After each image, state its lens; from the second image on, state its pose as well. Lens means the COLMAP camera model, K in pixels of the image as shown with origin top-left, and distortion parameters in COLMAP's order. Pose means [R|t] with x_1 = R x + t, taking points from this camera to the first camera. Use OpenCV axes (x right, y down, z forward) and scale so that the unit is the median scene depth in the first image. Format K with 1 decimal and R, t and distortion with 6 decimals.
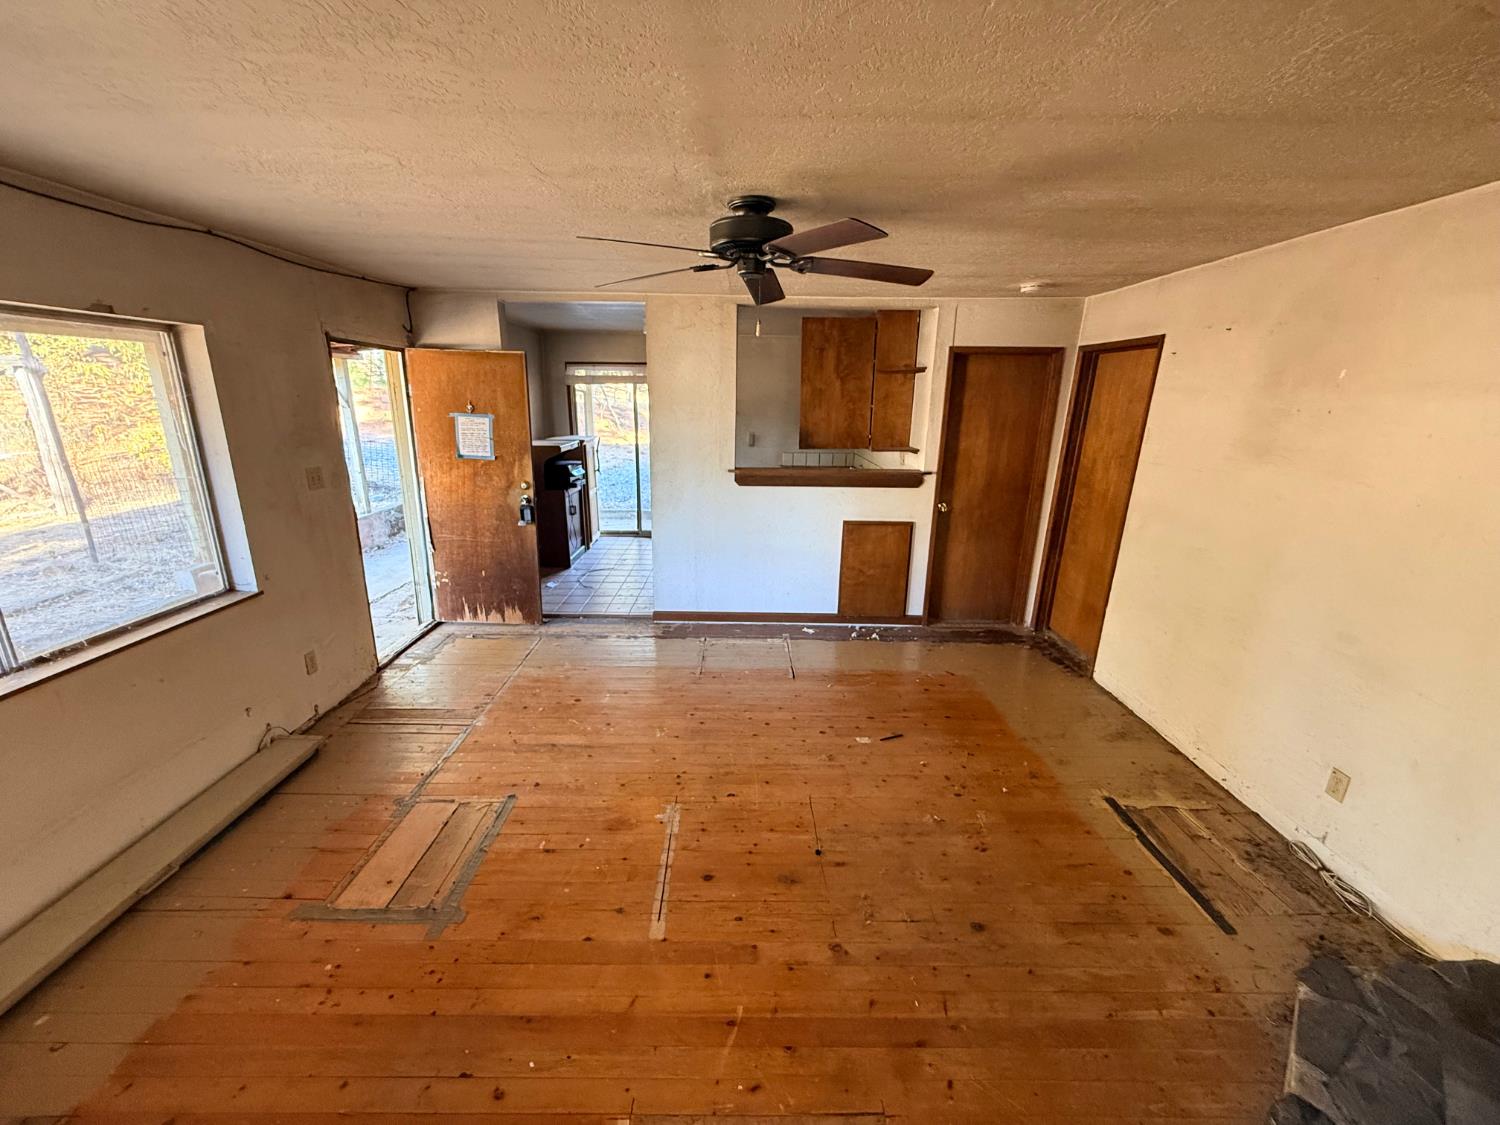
lens RADIAL K [[598.8, 0, 745.6], [0, 598.8, 562.8], [0, 0, 1]] dist [-0.001186, -0.000074]
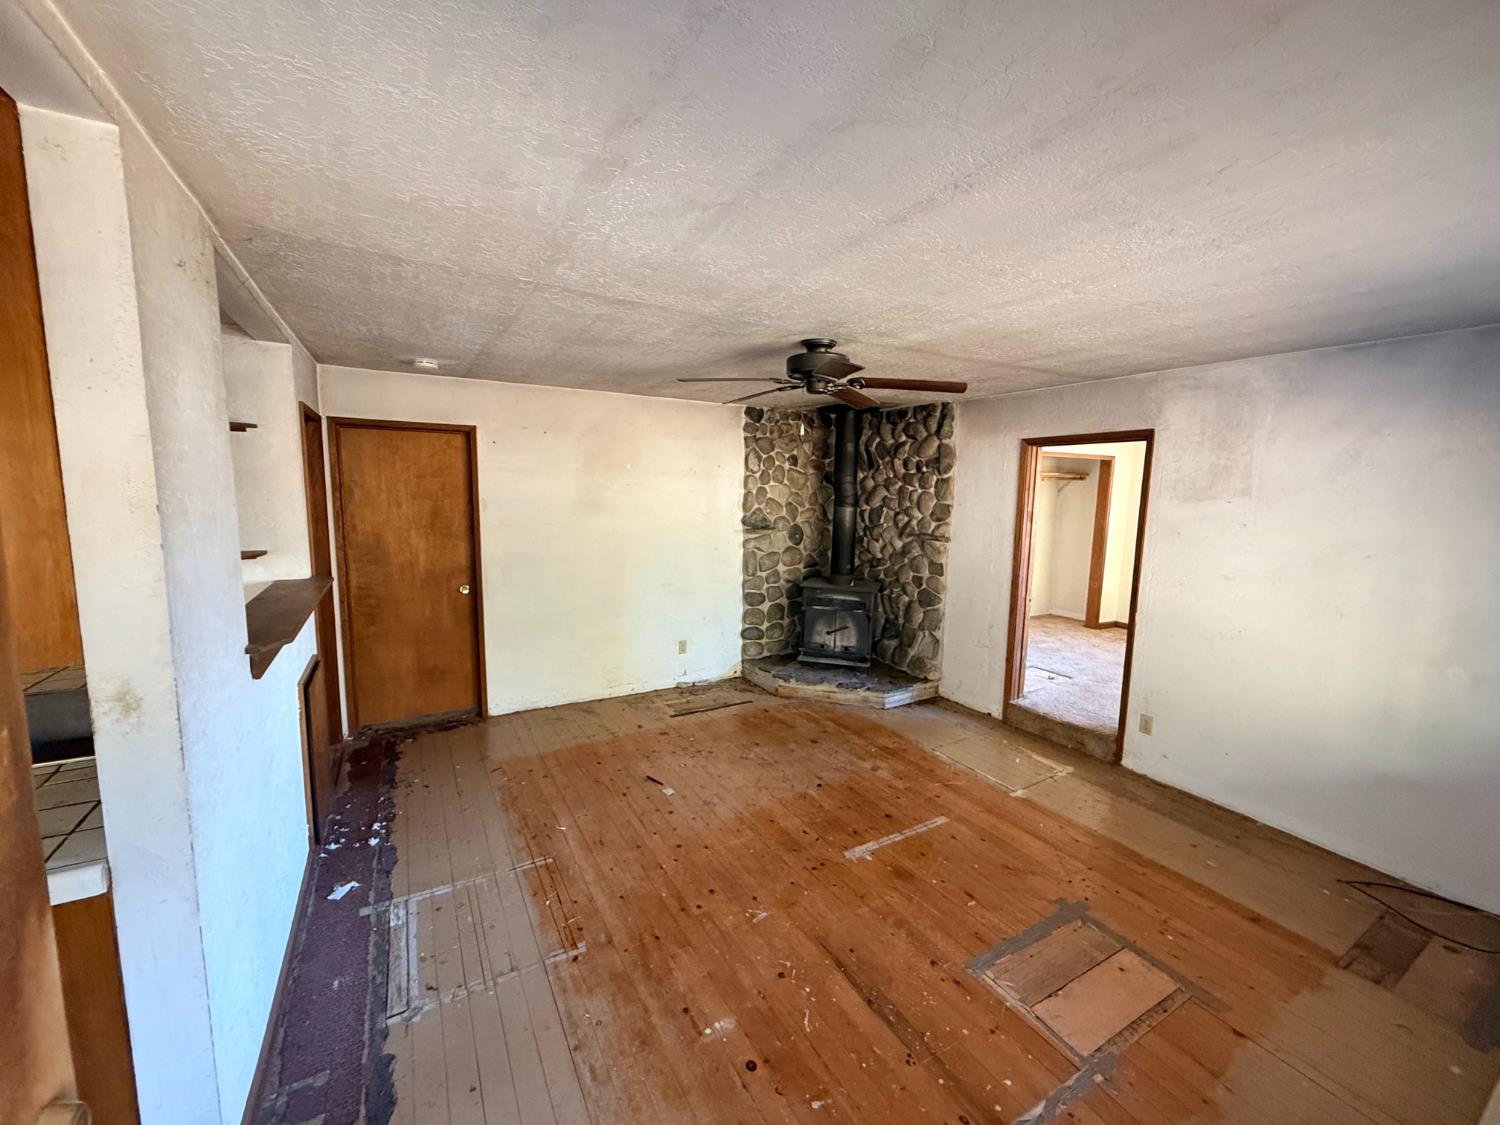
lens RADIAL K [[598.8, 0, 745.6], [0, 598.8, 562.8], [0, 0, 1]] dist [-0.001186, -0.000074]
pose [[-0.494087, -0.130789, 0.859519, -0.541946], [0.212124, 0.940608, 0.265066, -0.251471], [-0.843138, 0.313290, -0.436998, 0.900925]]
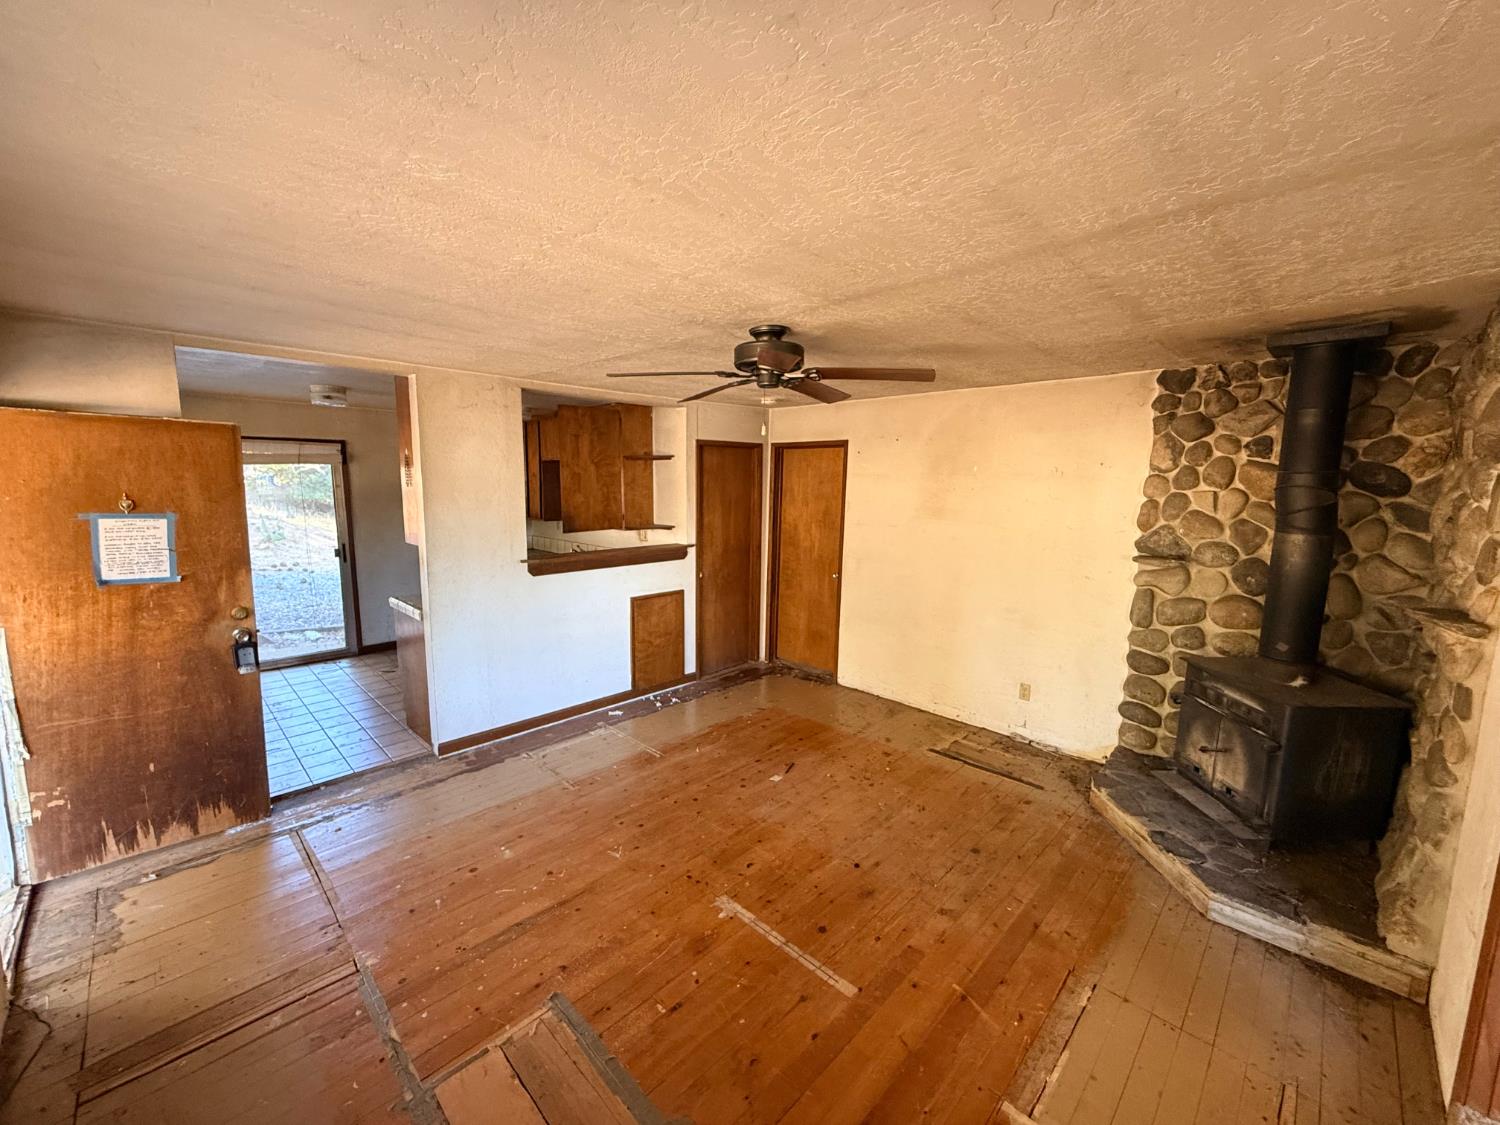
lens RADIAL K [[598.8, 0, 745.6], [0, 598.8, 562.8], [0, 0, 1]] dist [-0.001186, -0.000074]
pose [[0.706452, -0.104499, 0.700004, -0.437758], [0.191179, 0.980450, -0.046575, -0.045336], [-0.681452, 0.166729, 0.712618, 0.121384]]
